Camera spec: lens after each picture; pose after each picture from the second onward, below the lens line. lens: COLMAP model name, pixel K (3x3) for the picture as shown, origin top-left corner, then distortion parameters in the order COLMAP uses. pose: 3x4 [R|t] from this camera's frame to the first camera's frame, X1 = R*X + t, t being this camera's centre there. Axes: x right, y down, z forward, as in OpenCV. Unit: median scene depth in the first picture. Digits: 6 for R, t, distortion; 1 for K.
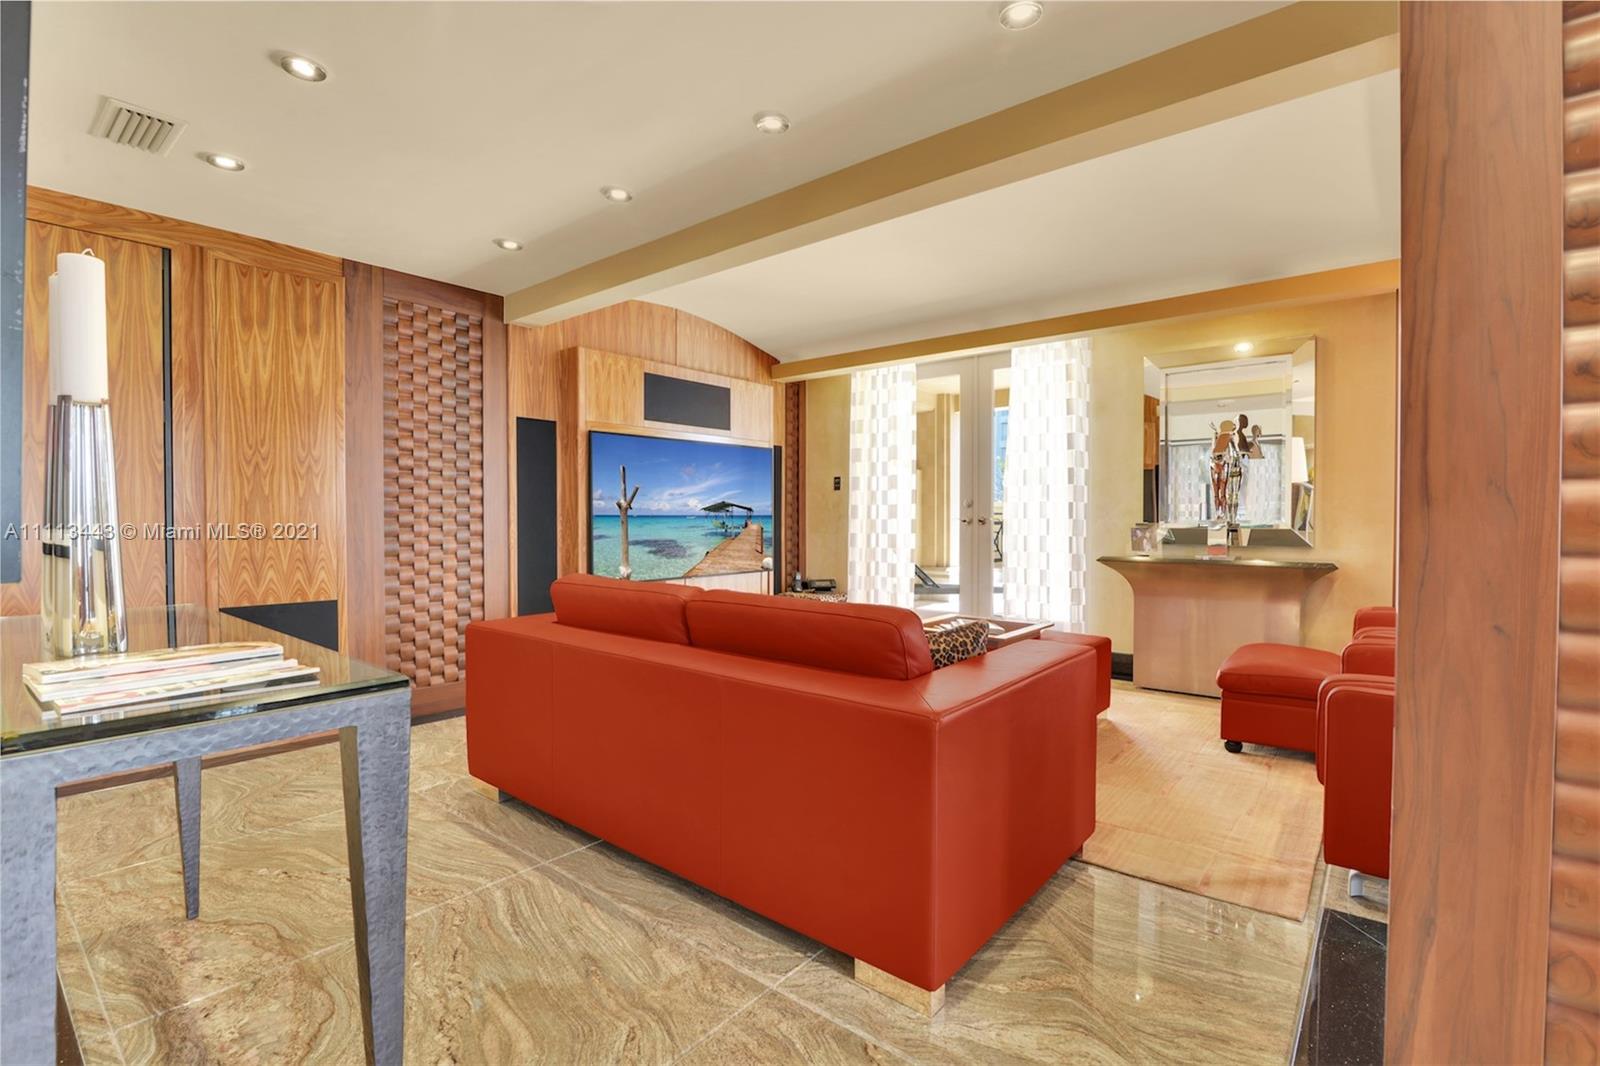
lens RADIAL K [[723.5, 0, 795.3], [0, 723.5, 529.3], [0, 0, 1]] dist [-0.000418, 0.000045]
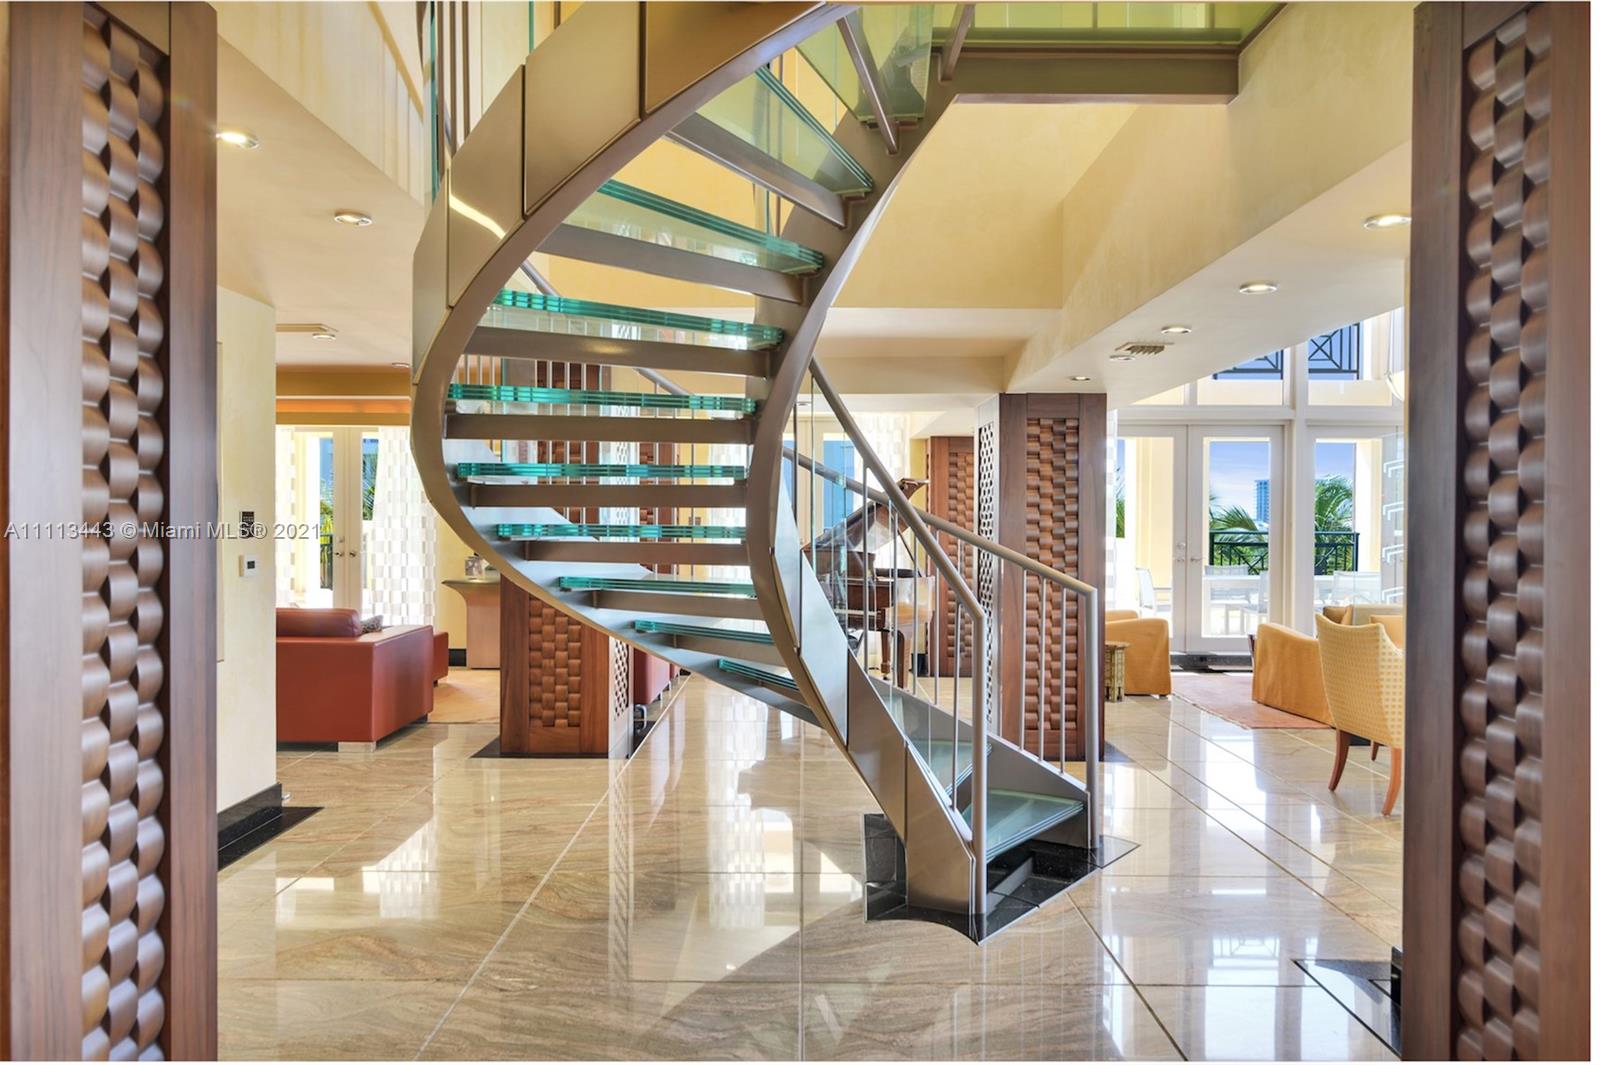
lens RADIAL K [[1074.9, 0, 800.0], [0, 1074.9, 534.7], [0, 0, 1]] dist [0.004446, 0.000633]
pose [[0.786106, -0.001546, 0.618090, -0.313654], [0.007793, 0.999942, -0.007411, -0.029278], [-0.618042, 0.010643, 0.786073, -1.030648]]
